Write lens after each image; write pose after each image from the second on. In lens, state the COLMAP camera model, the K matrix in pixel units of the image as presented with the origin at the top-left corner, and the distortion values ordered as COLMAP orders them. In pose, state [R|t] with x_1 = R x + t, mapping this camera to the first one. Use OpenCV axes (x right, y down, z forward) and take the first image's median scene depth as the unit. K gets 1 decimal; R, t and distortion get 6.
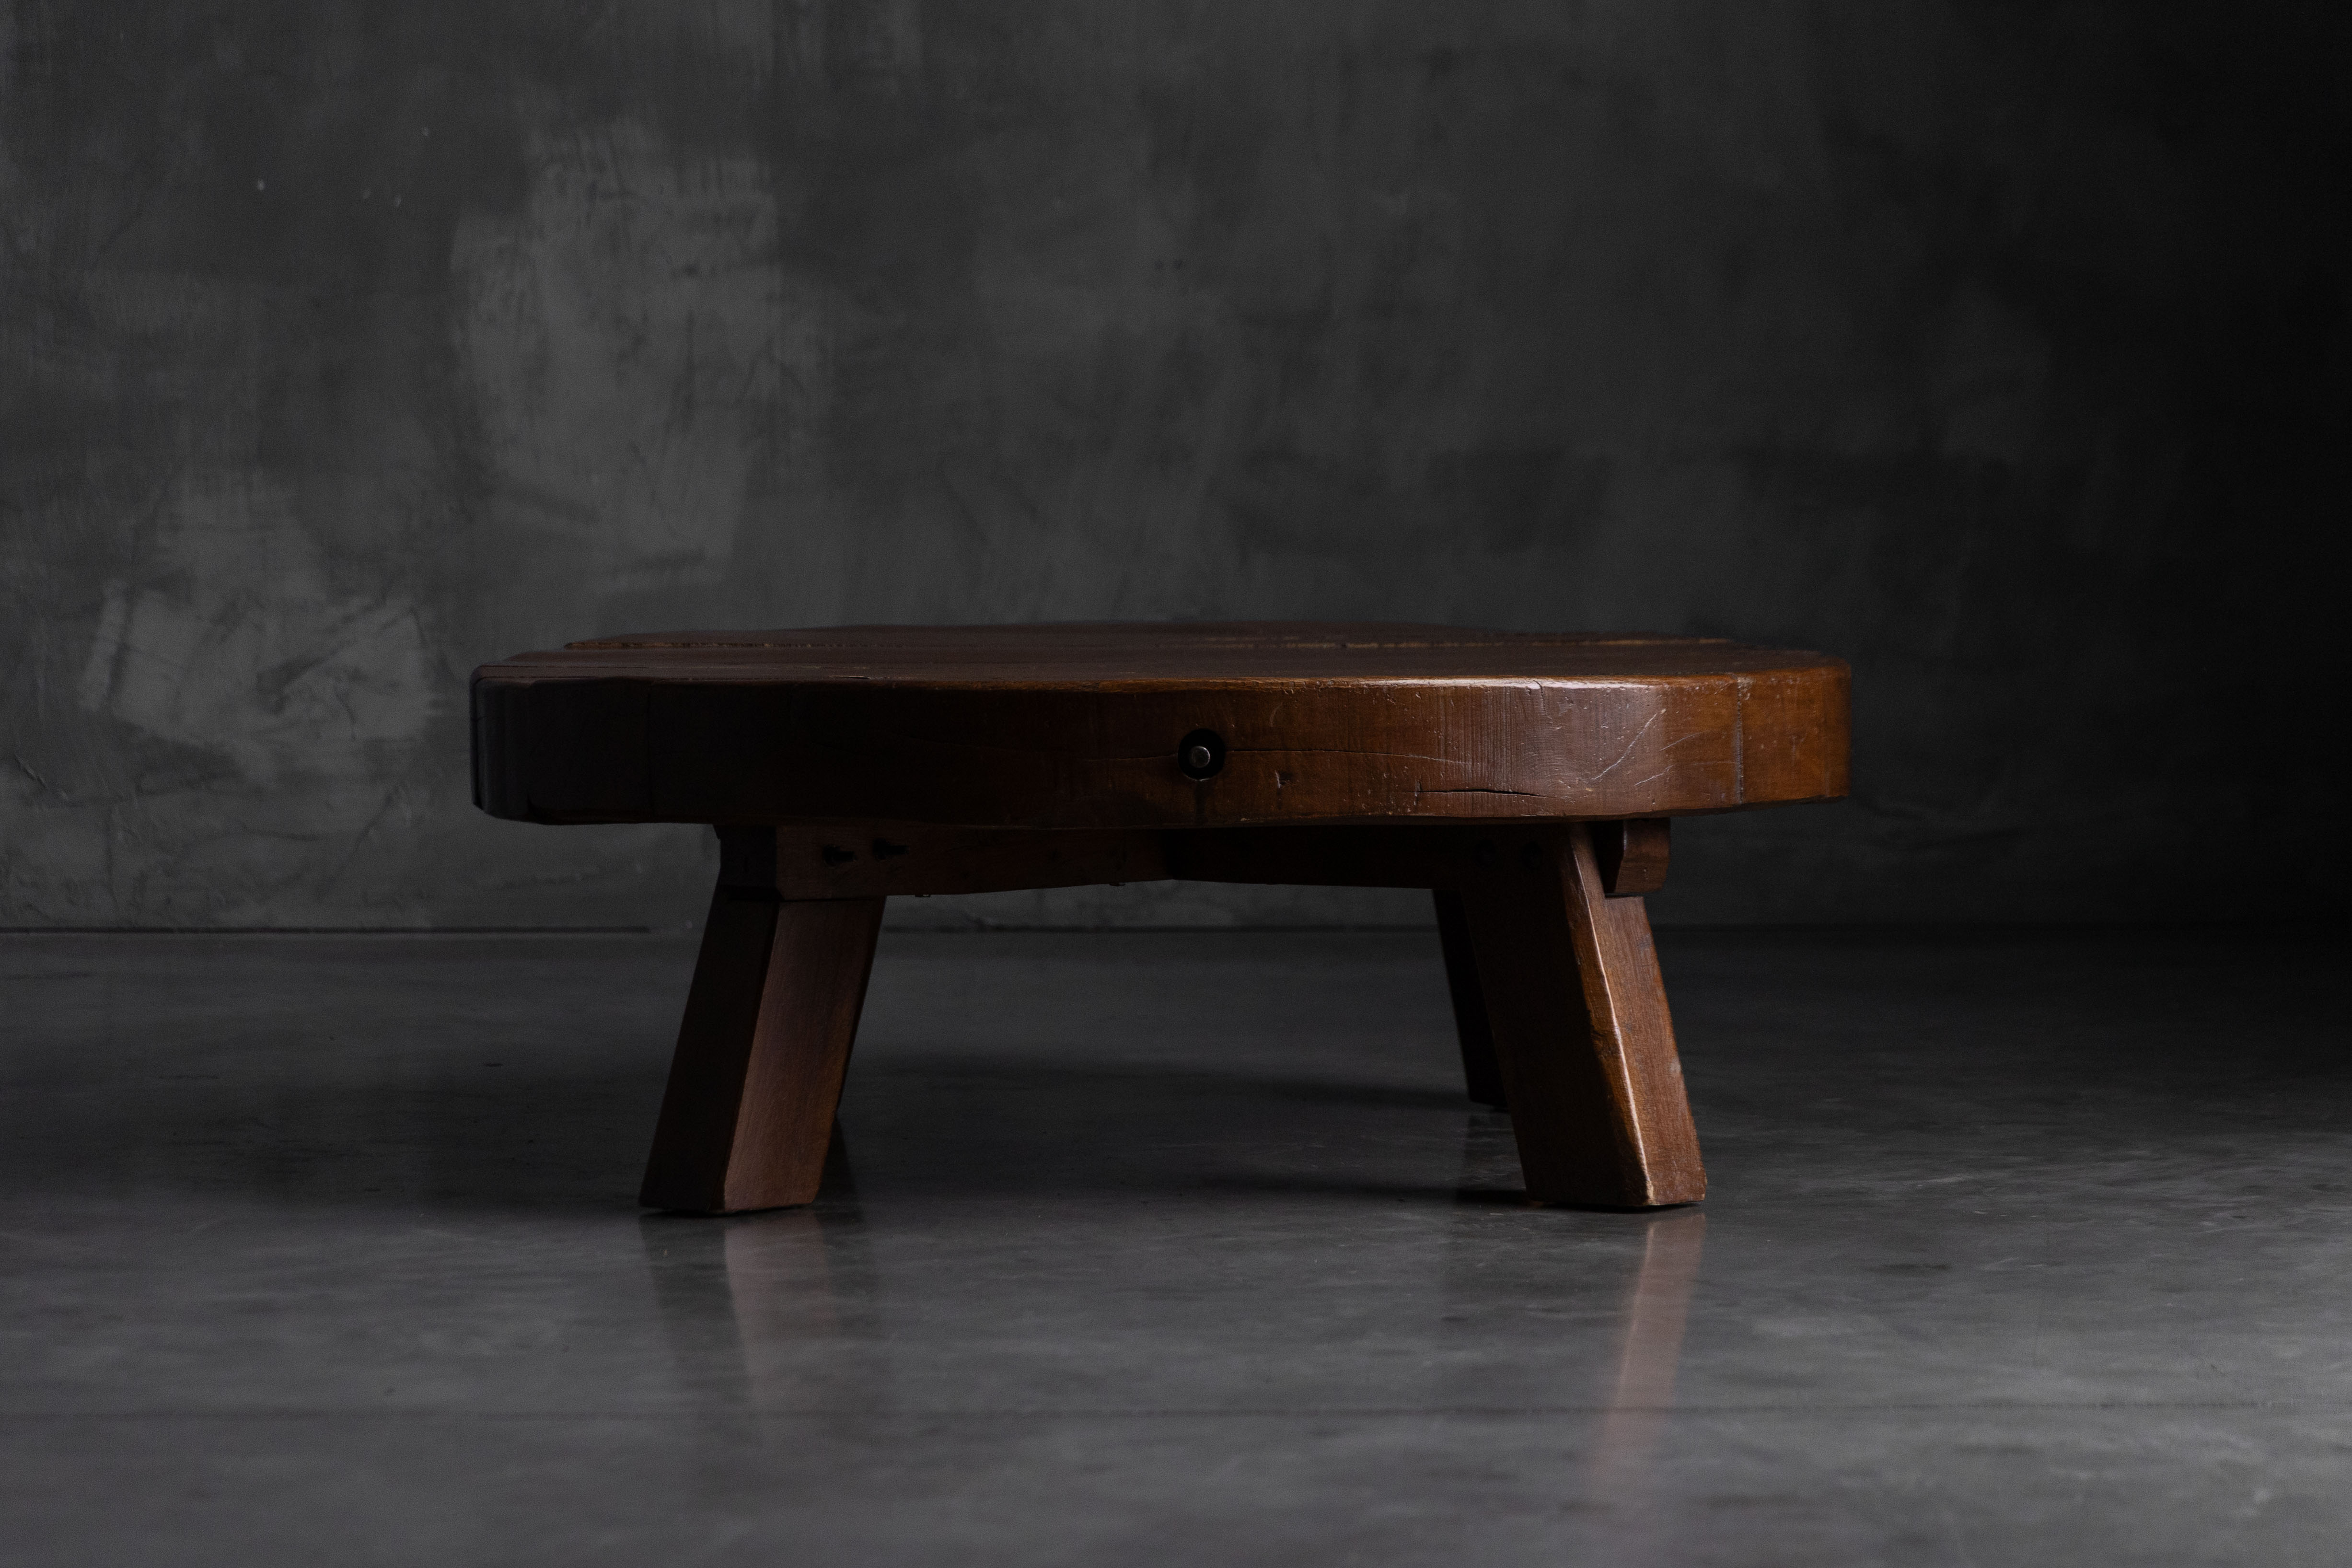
lens RADIAL K [[7440.6, 0, 1176.0], [0, 7440.6, 784.0], [0, 0, 1]] dist [-0.082822, -0.895662]
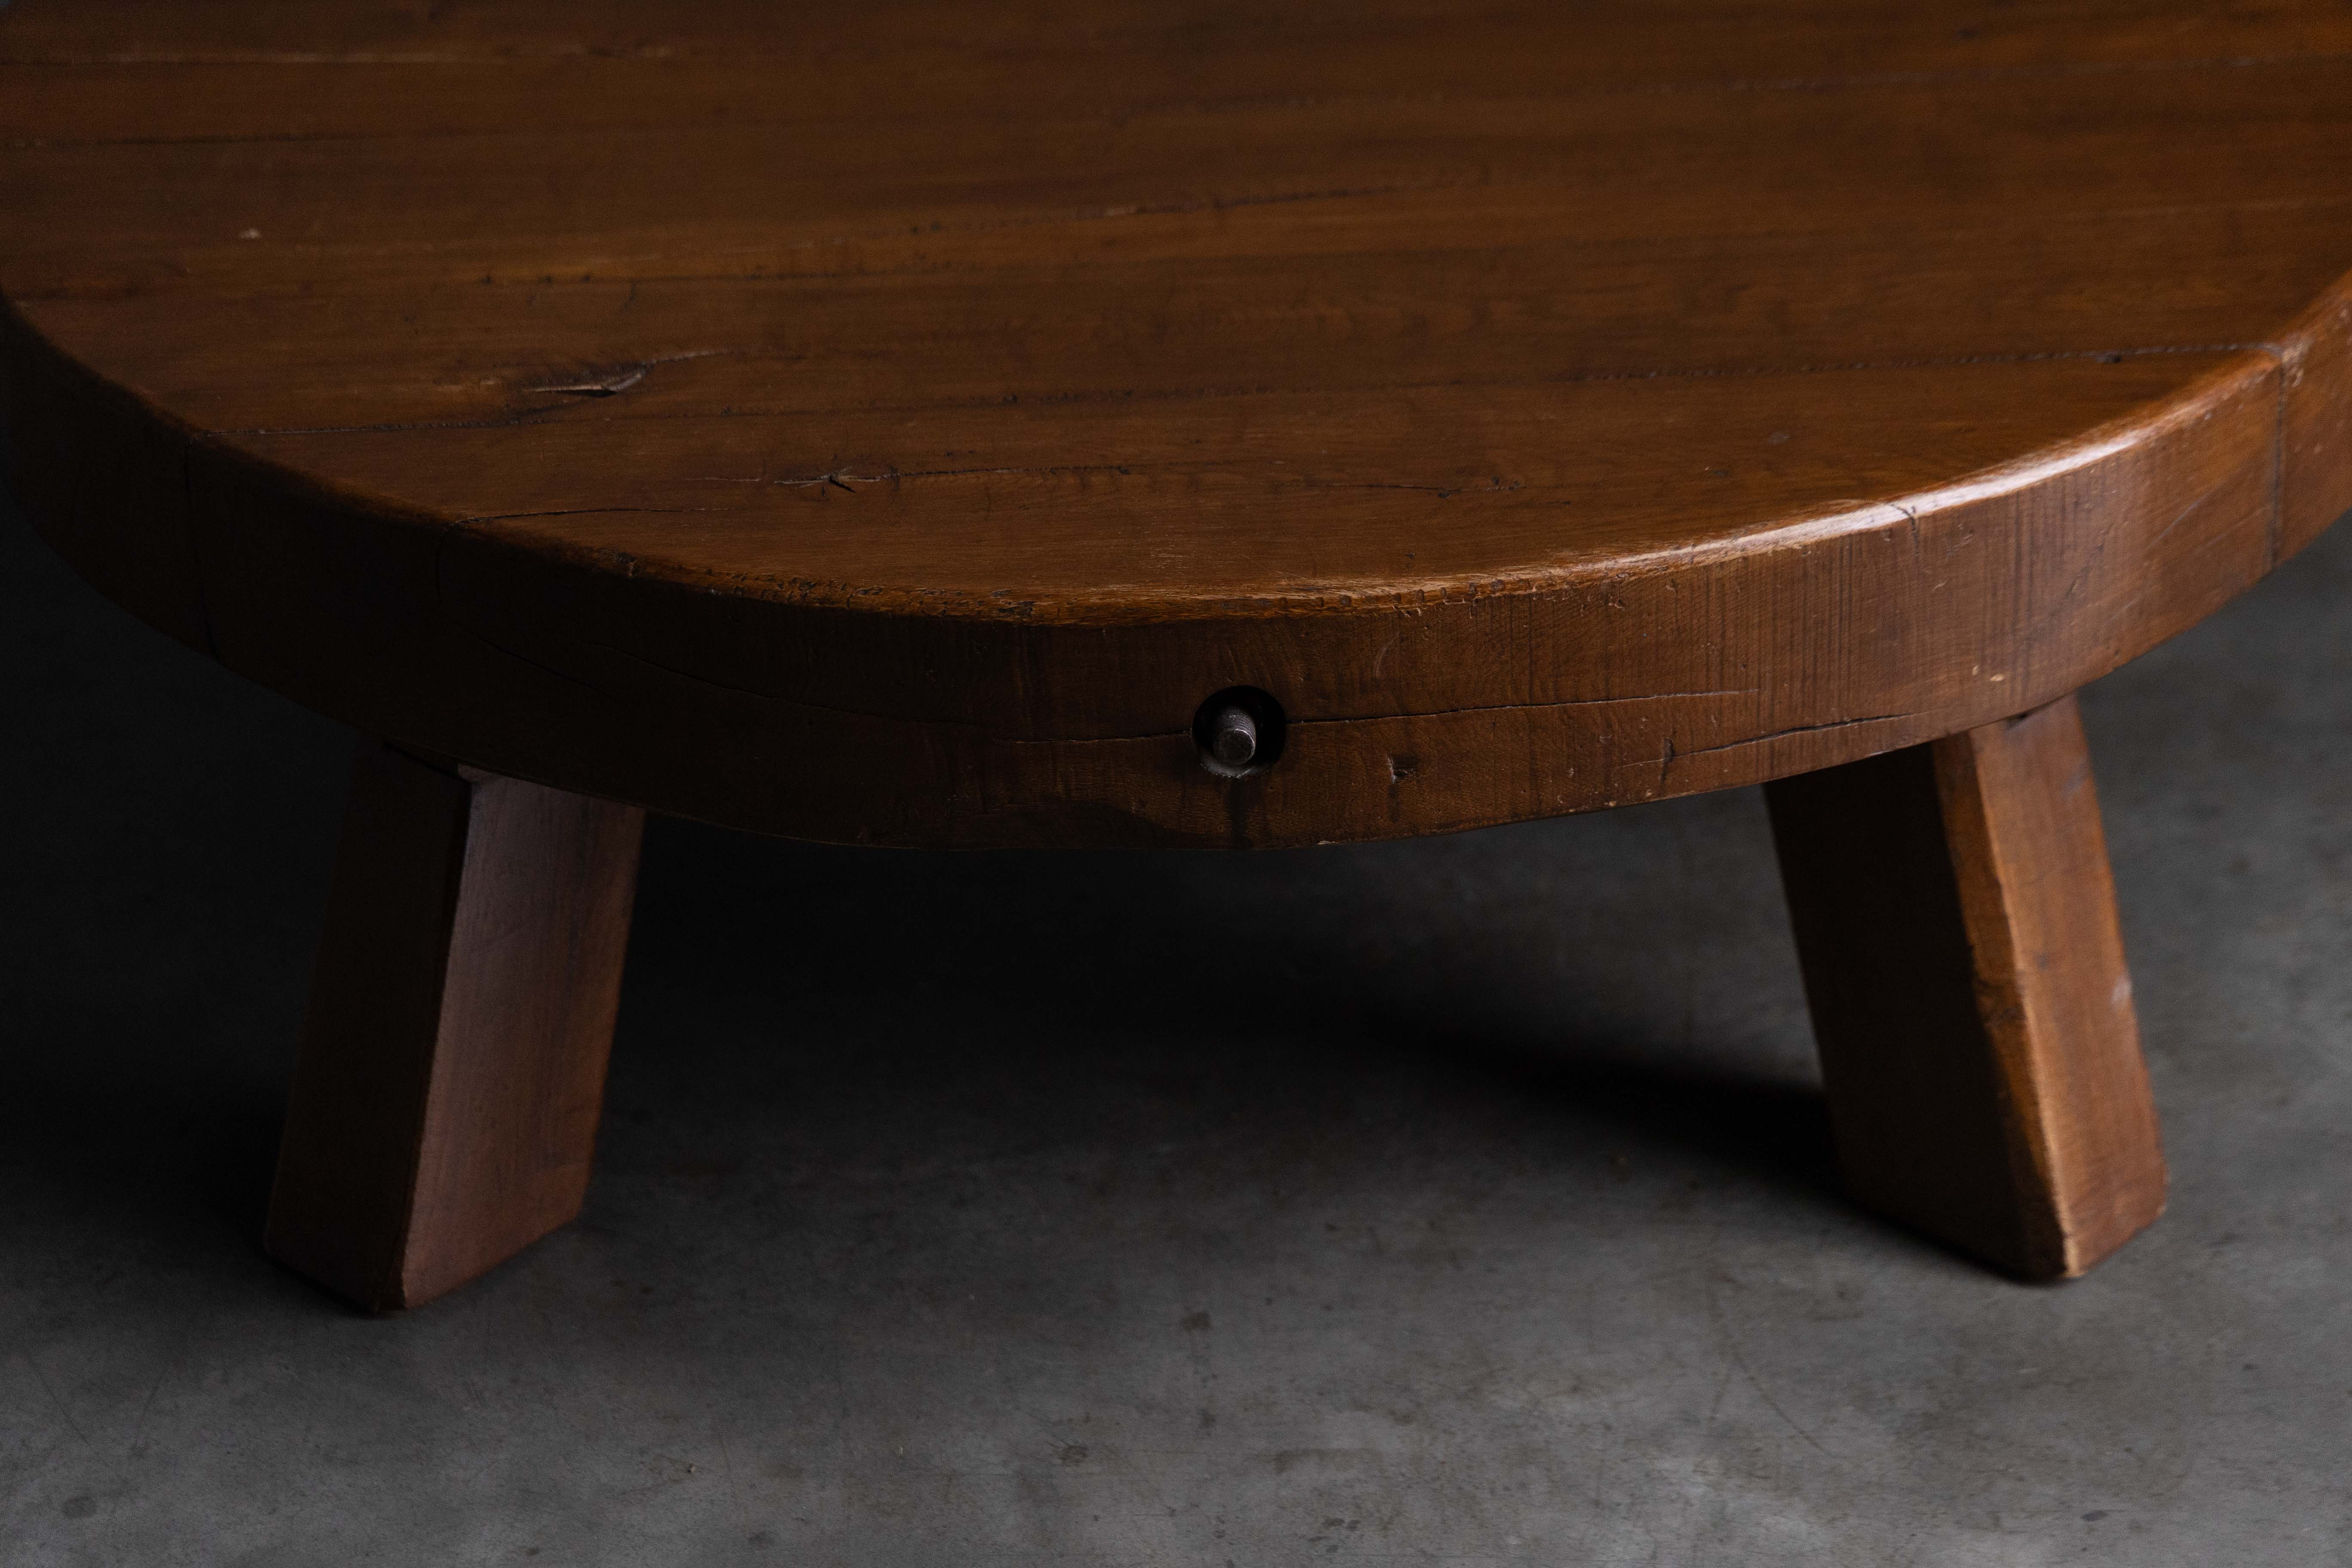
lens RADIAL K [[5996.1, 0, 1176.0], [0, 5996.1, 784.0], [0, 0, 1]] dist [0.015031, 0.194286]
pose [[0.999339, -0.004574, -0.036063, 0.009345], [0.020496, 0.890228, 0.455053, -0.126044], [0.030023, -0.455492, 0.889734, 0.429365]]
